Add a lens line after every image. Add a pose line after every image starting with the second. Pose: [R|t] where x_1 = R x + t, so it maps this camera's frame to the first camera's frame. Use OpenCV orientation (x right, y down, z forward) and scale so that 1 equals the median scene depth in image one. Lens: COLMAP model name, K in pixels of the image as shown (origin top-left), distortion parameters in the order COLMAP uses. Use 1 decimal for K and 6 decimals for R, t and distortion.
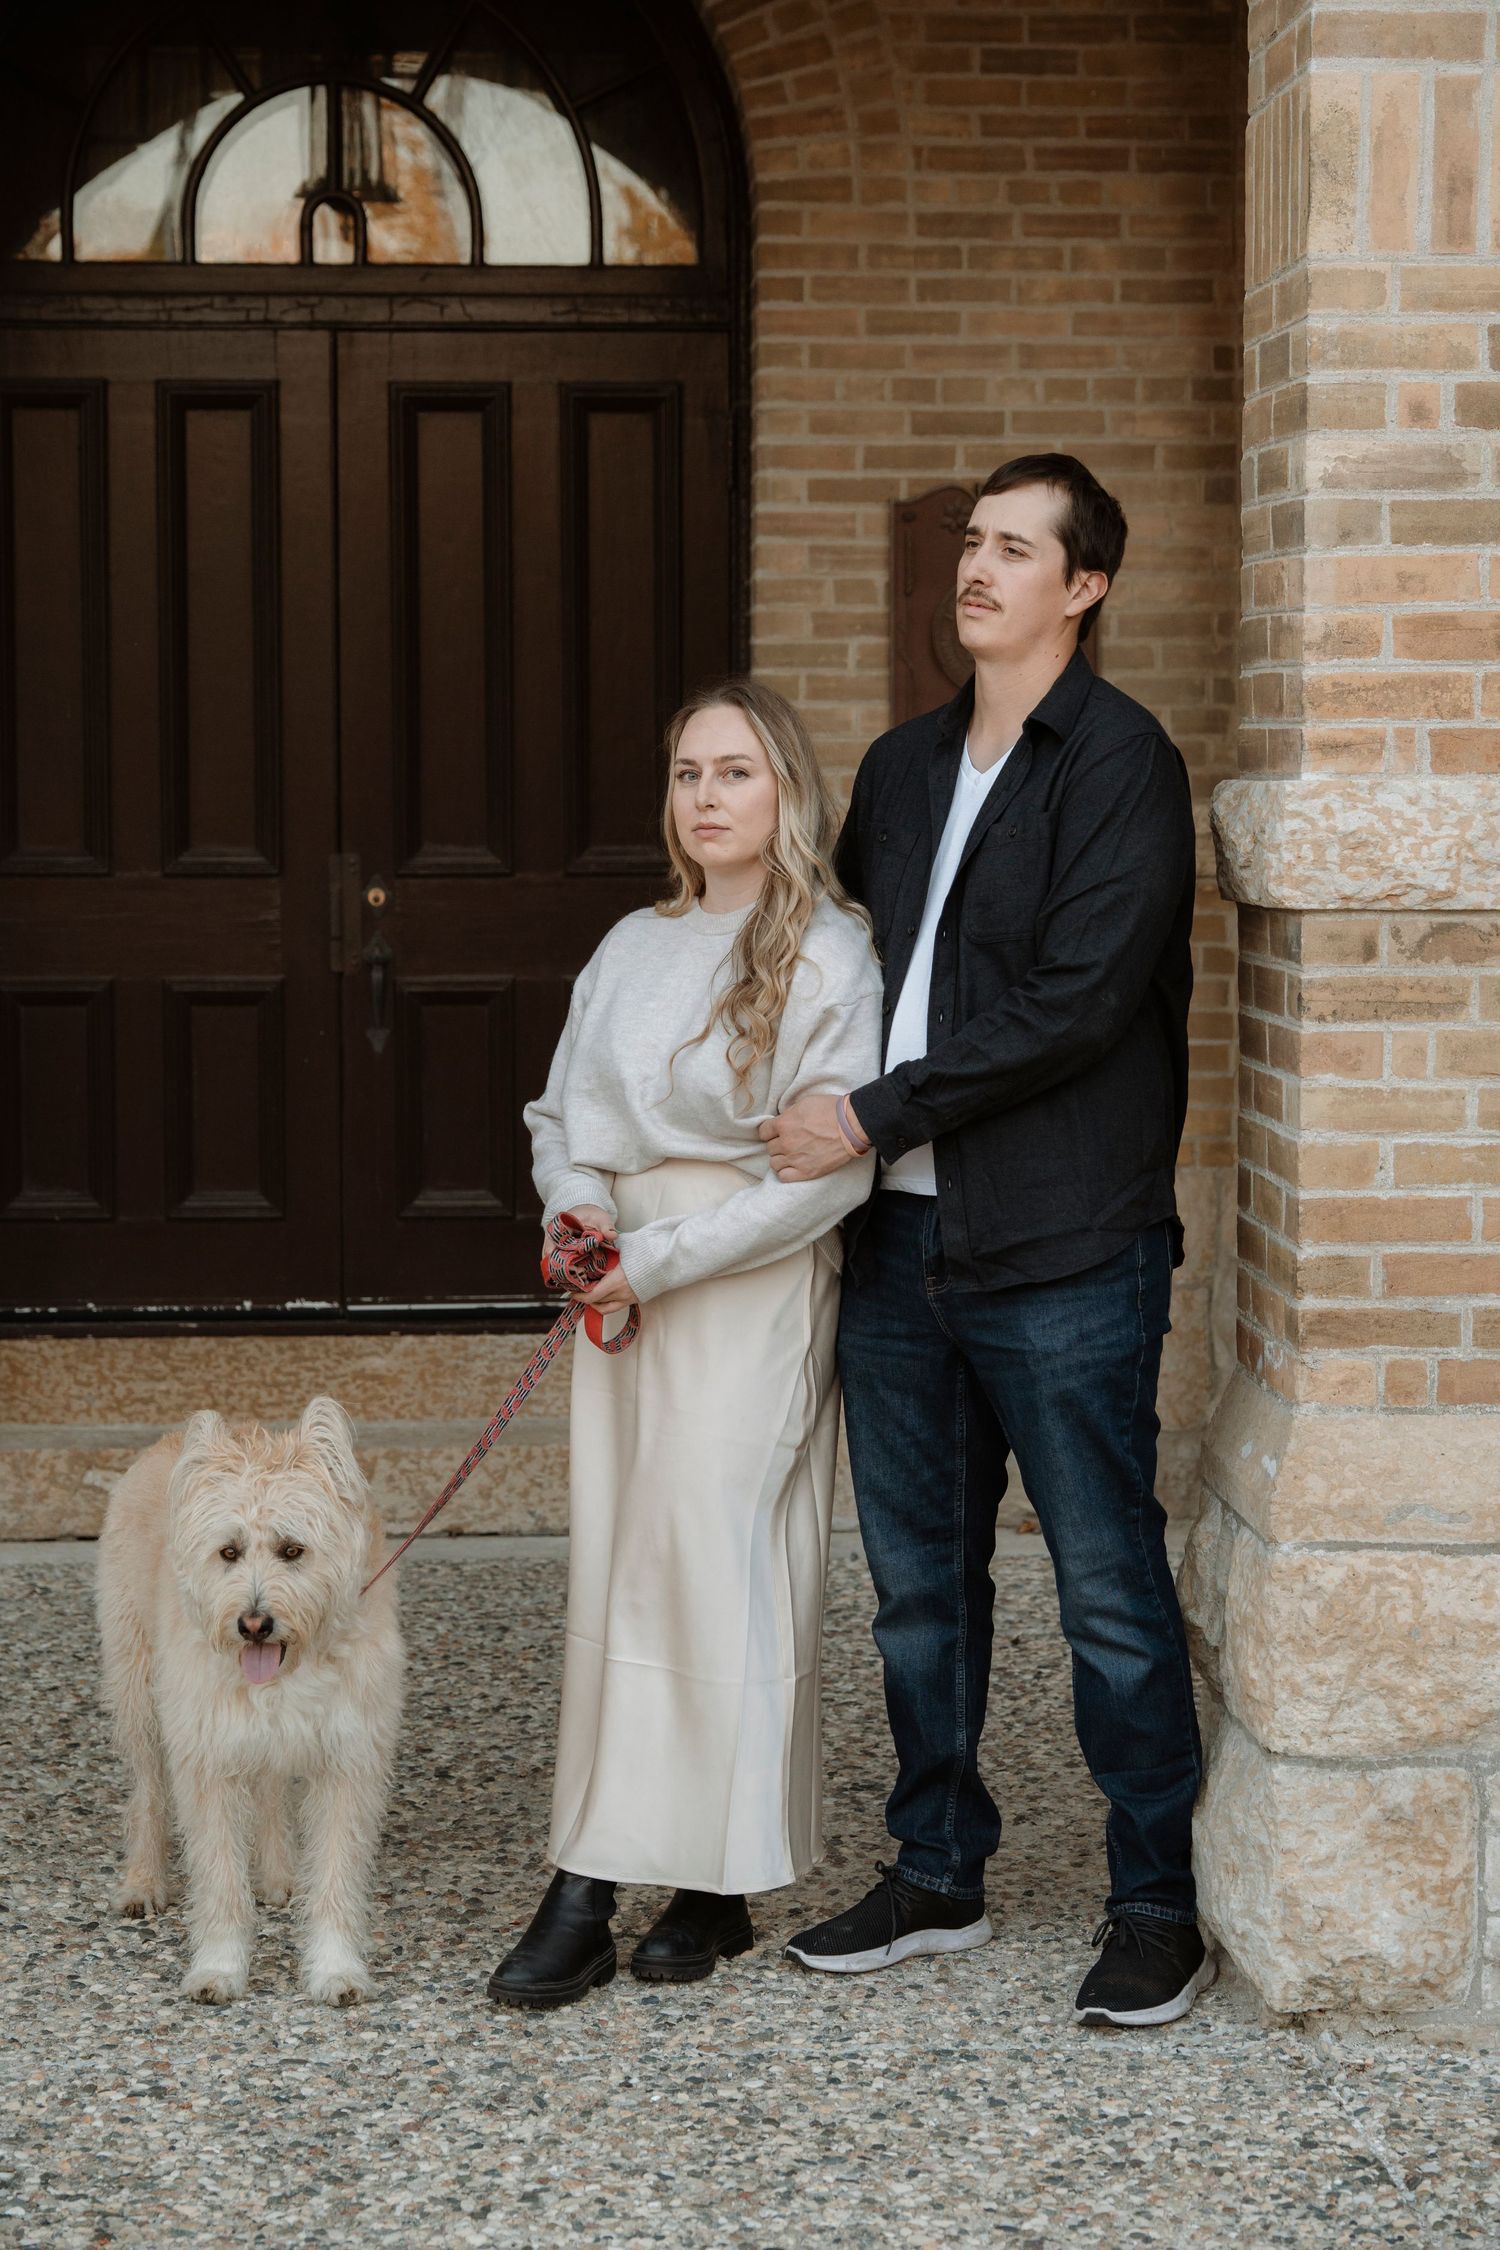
lens RADIAL K [[4297.3, 0, 739.2], [0, 4297.3, 1102.5], [0, 0, 1]] dist [0.046945, 0.345291]
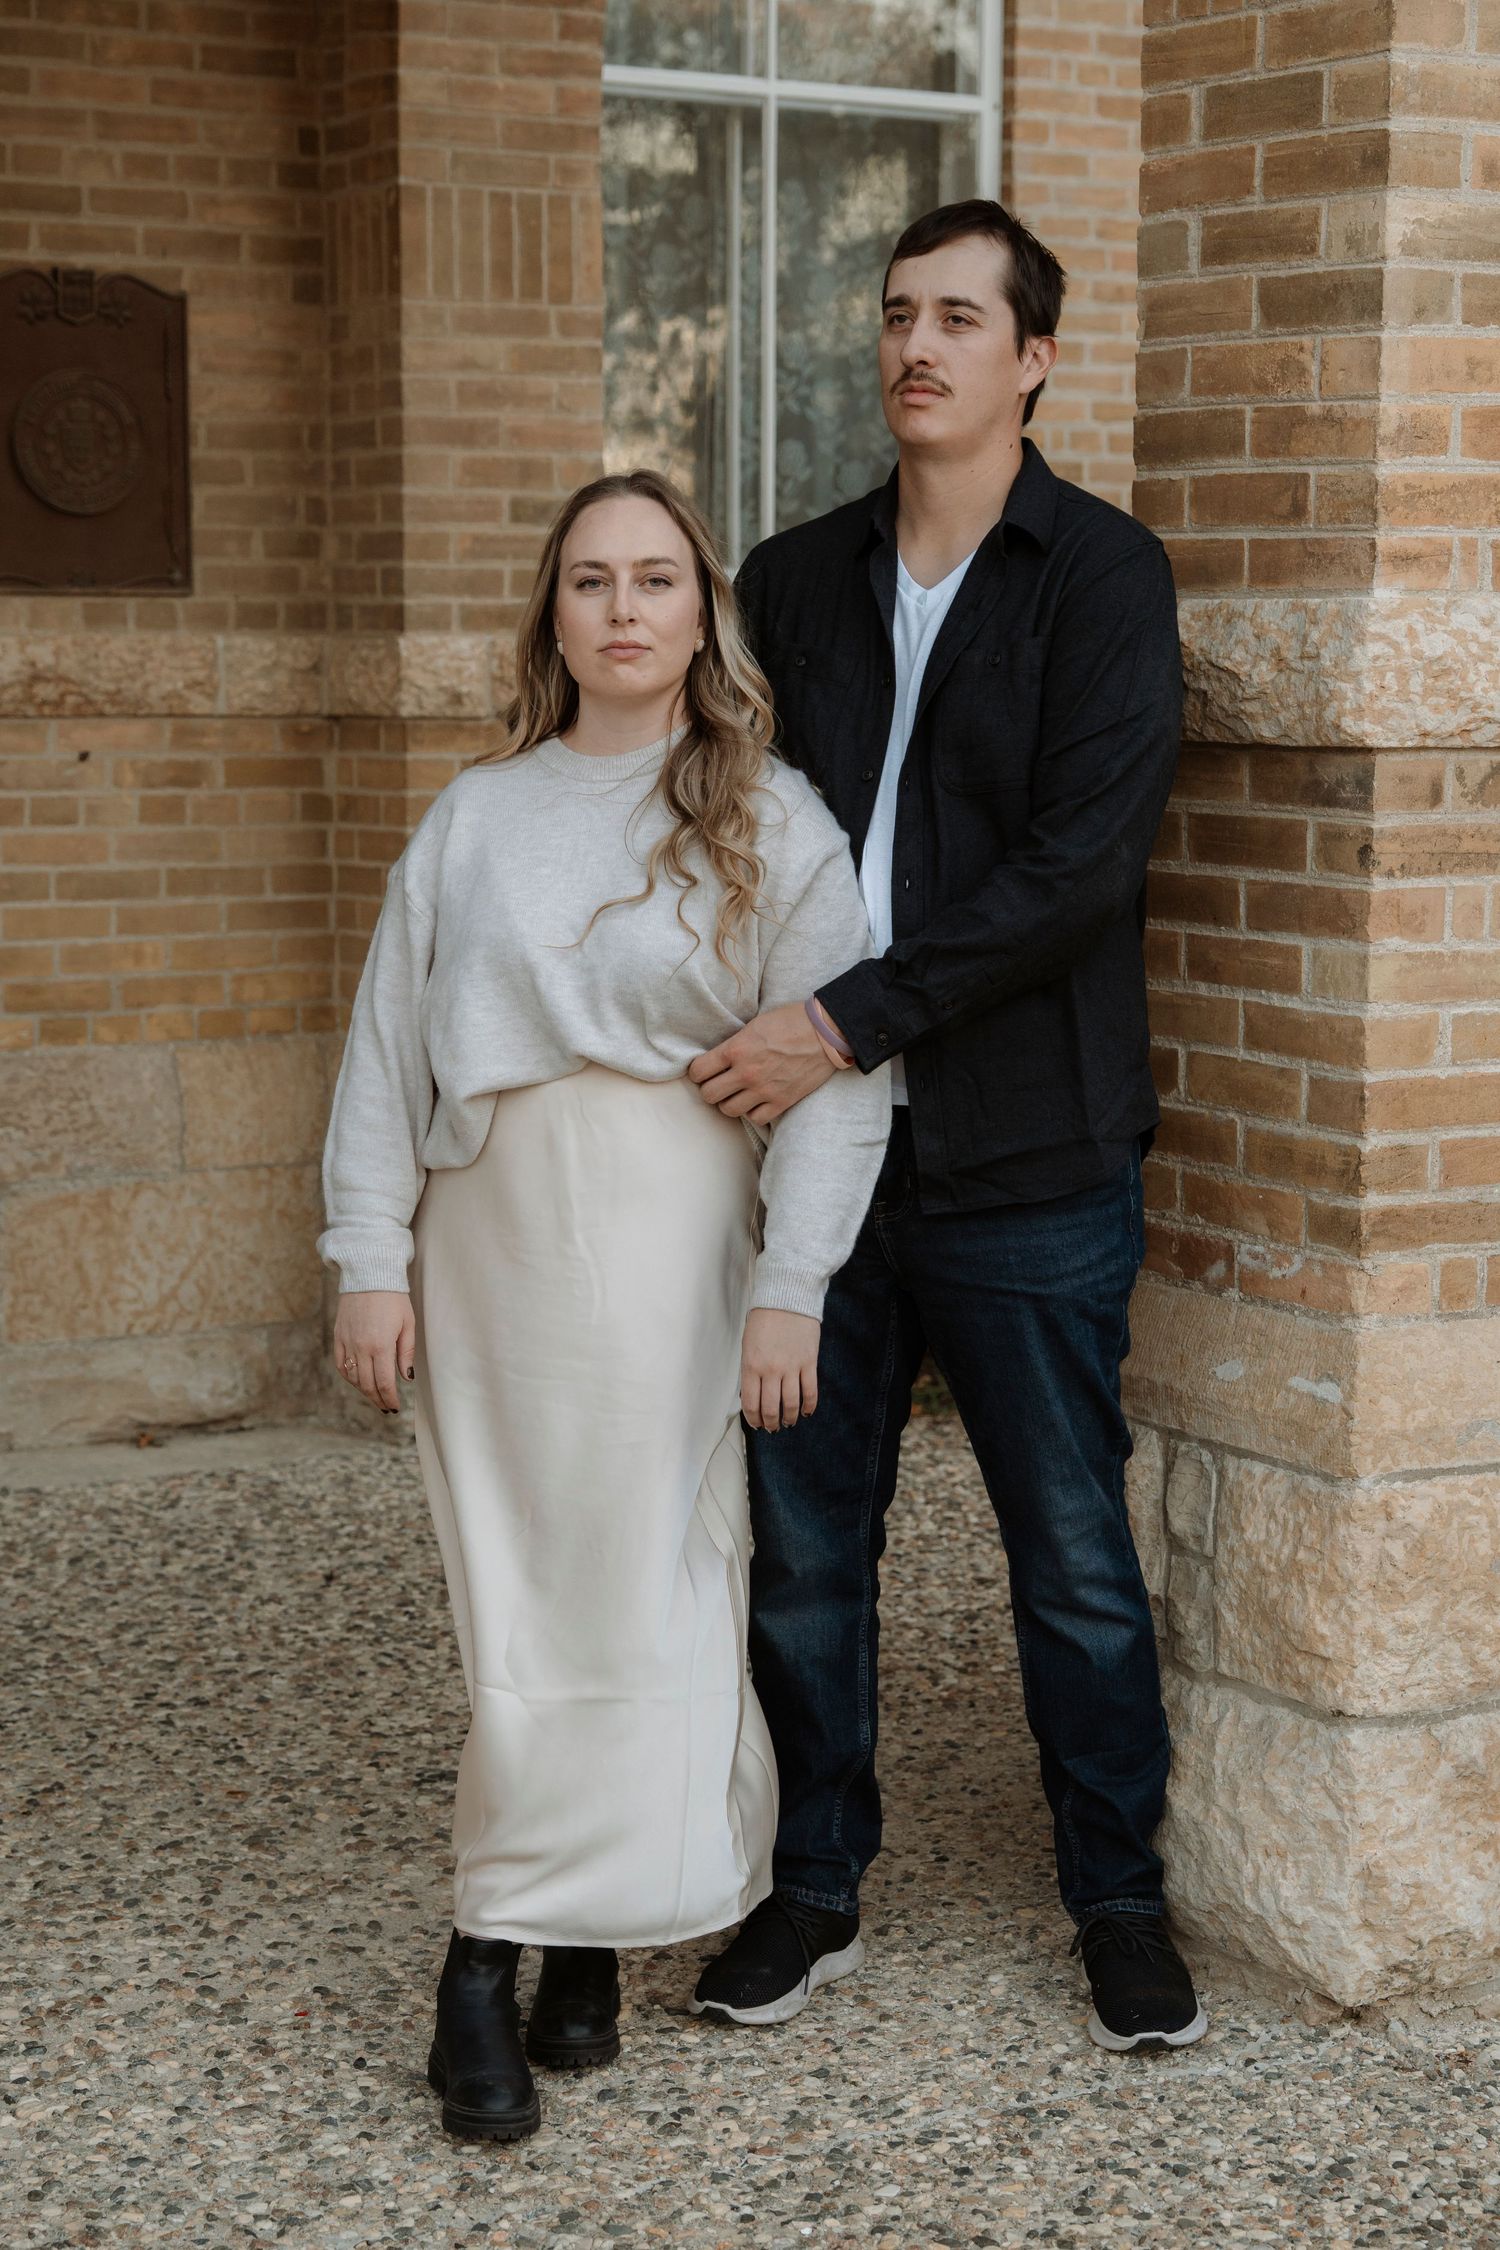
lens RADIAL K [[4101.0, 0, 750.0], [0, 4101.0, 1125.0], [0, 0, 1]] dist [0.030383, 0.297668]
pose [[0.898053, -0.049404, 0.437104, -0.343312], [0.029004, 0.998161, 0.053228, -0.016654], [-0.438930, -0.035124, 0.897835, 0.308719]]
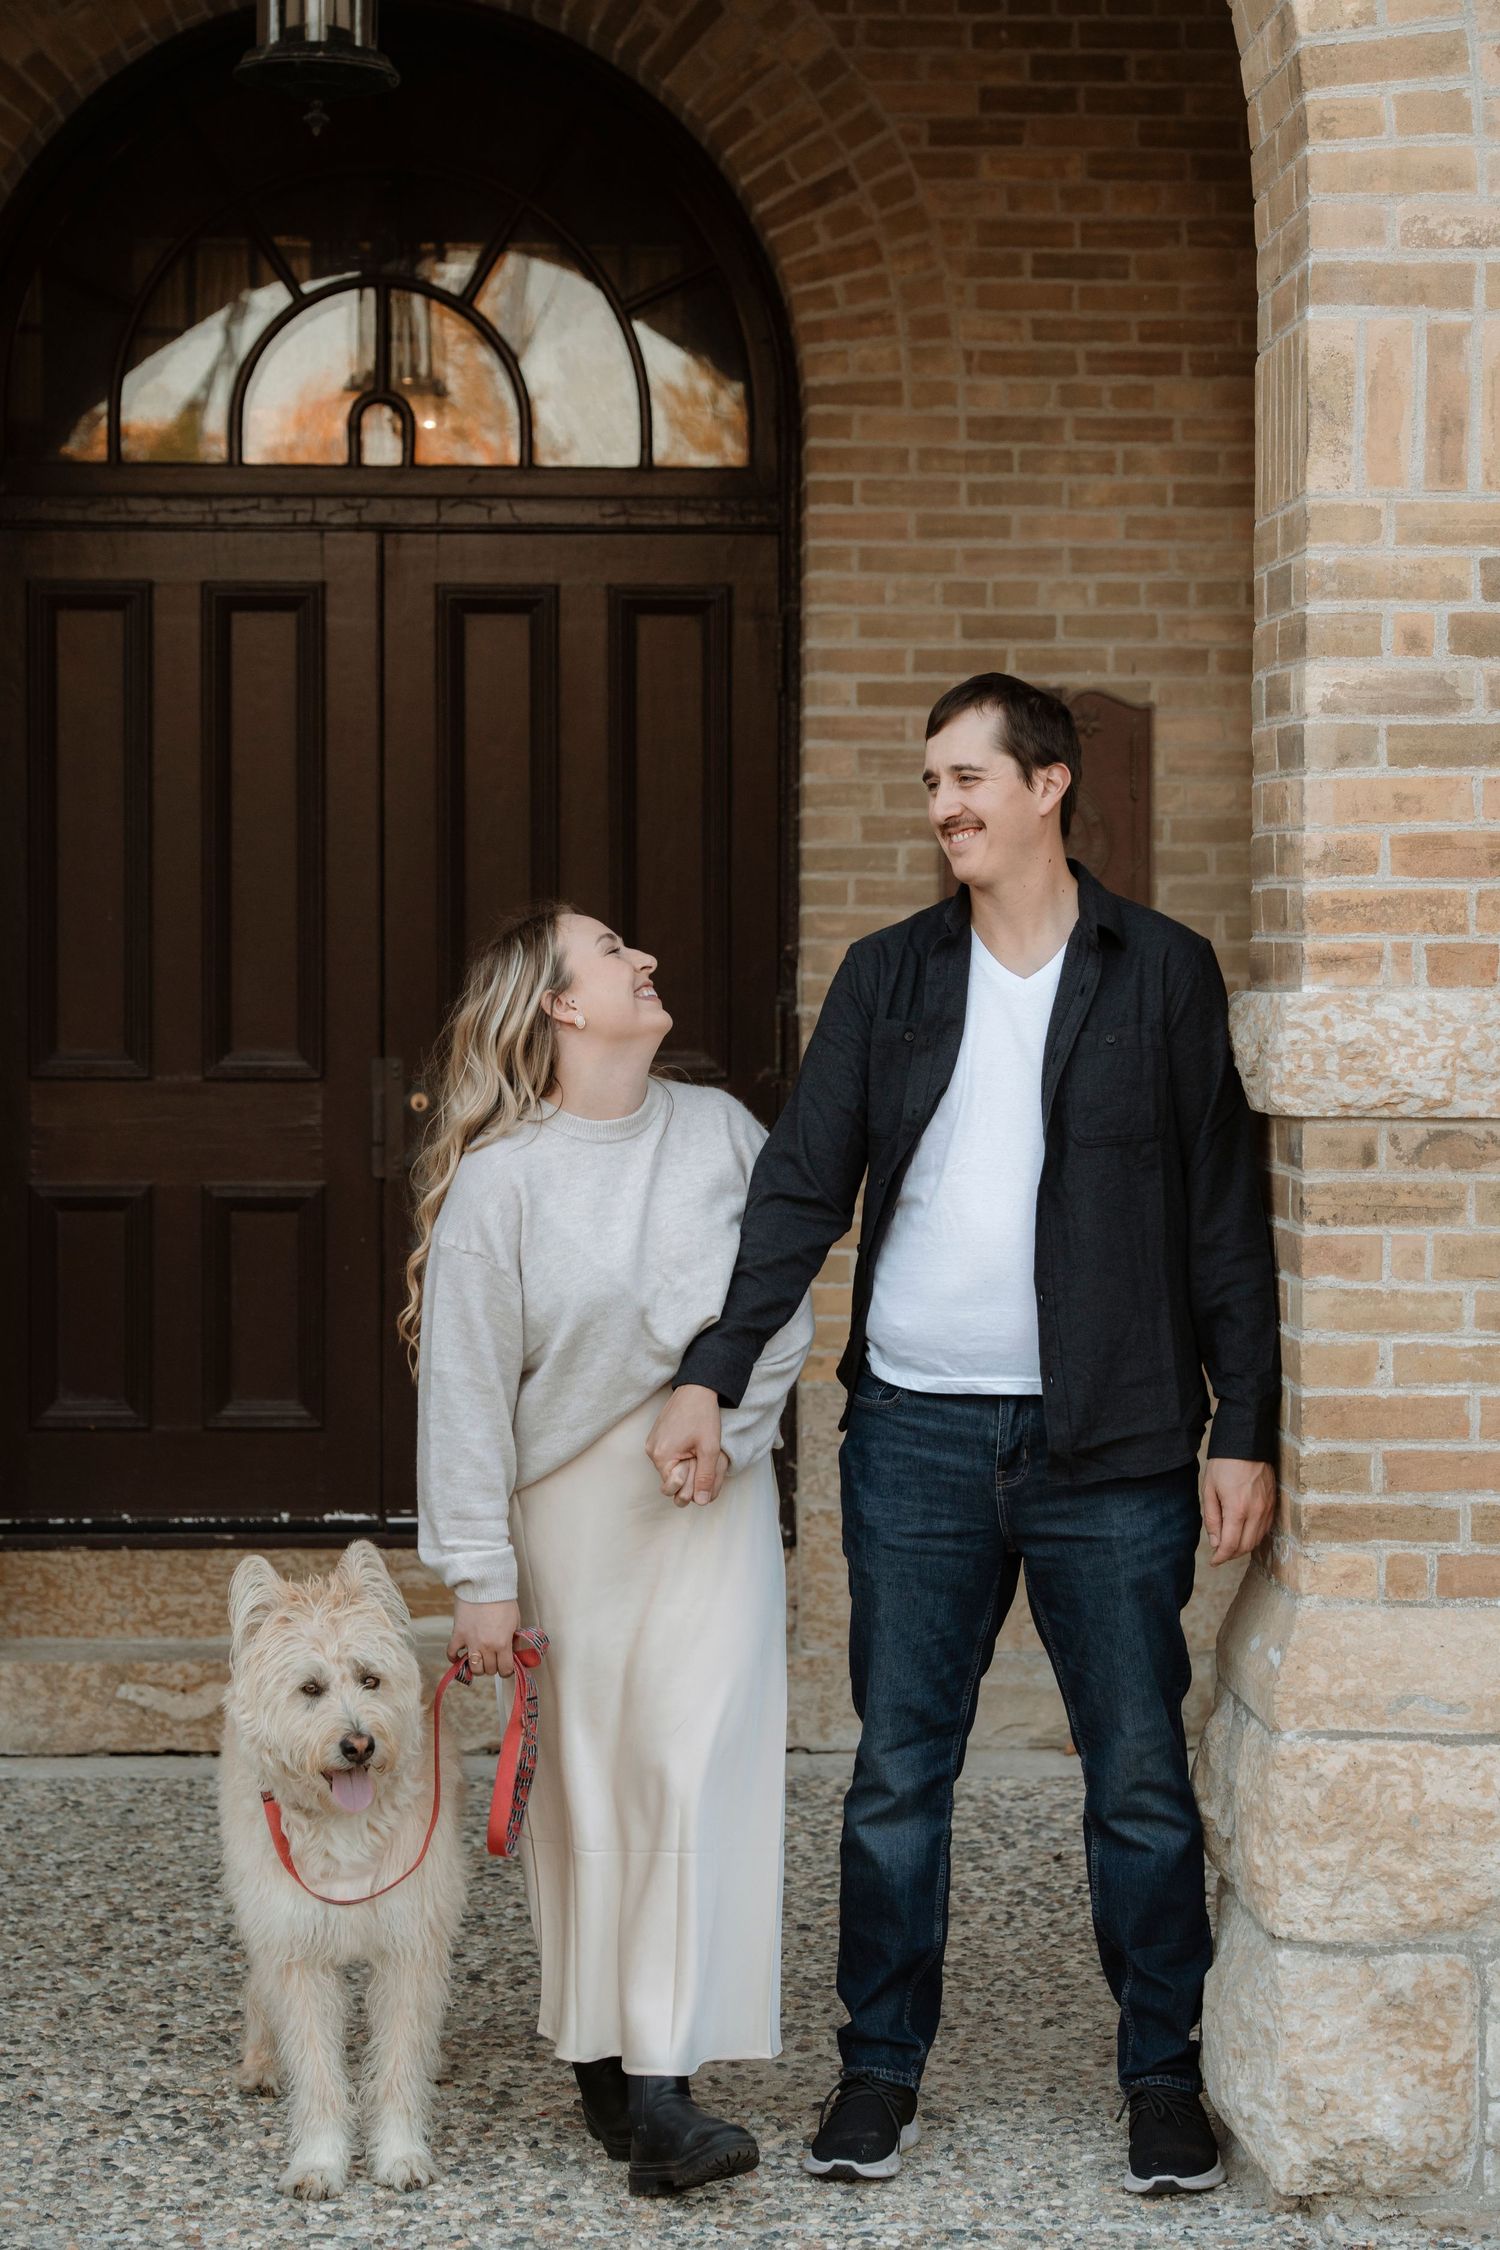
lens RADIAL K [[4673.6, 0, 750.0], [0, 4673.6, 1125.0], [0, 0, 1]] dist [0.065160, 0.663955]
pose [[0.999870, 0.003642, -0.015724, 0.015175], [-0.004322, 0.999049, -0.043381, 0.006534], [0.015551, 0.043444, 0.998935, -0.126963]]
